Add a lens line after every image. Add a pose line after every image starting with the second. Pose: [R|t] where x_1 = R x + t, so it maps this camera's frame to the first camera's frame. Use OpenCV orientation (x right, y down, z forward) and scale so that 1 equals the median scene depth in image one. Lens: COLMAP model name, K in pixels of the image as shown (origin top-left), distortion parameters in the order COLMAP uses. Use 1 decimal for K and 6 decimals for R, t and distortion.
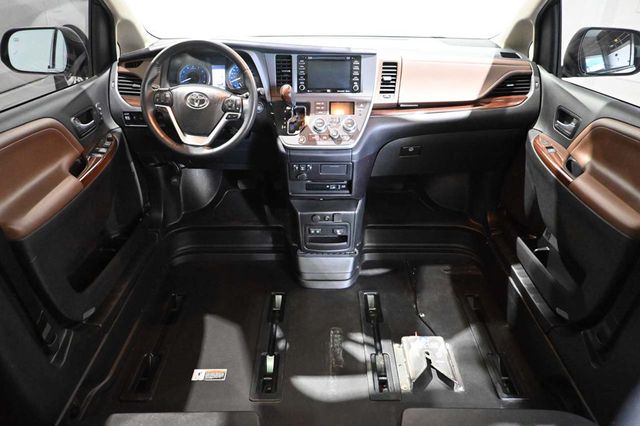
lens RADIAL K [[438.7, 0, 318.1], [0, 438.7, 213.8], [0, 0, 1]] dist [-0.000149, -0.002116]
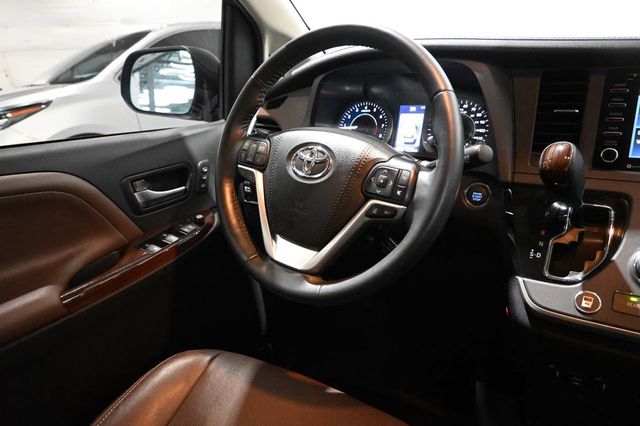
lens RADIAL K [[438.7, 0, 316.5], [0, 438.7, 212.4], [0, 0, 1]] dist [-0.000149, -0.002116]
pose [[0.831806, 0.127669, -0.540185, -0.036200], [-0.228105, 0.965839, -0.122979, -0.142893], [0.506030, 0.225514, 0.832512, 0.585877]]
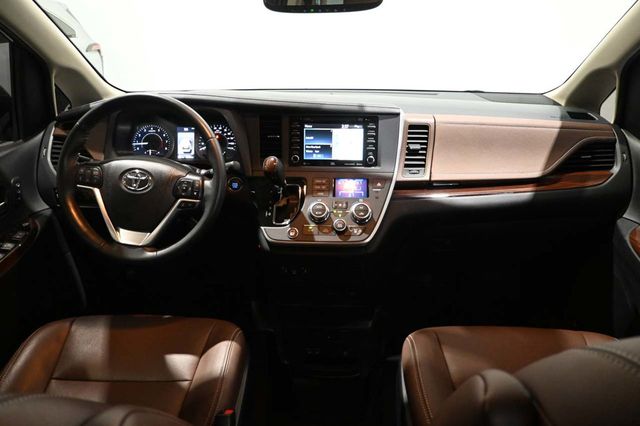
lens RADIAL K [[438.7, 0, 318.8], [0, 438.7, 213.3], [0, 0, 1]] dist [-0.000149, -0.002116]
pose [[0.999370, 0.012341, -0.033270, 0.026136], [-0.015982, 0.993637, -0.111489, -0.119721], [0.031682, 0.111951, 0.993209, 0.297520]]
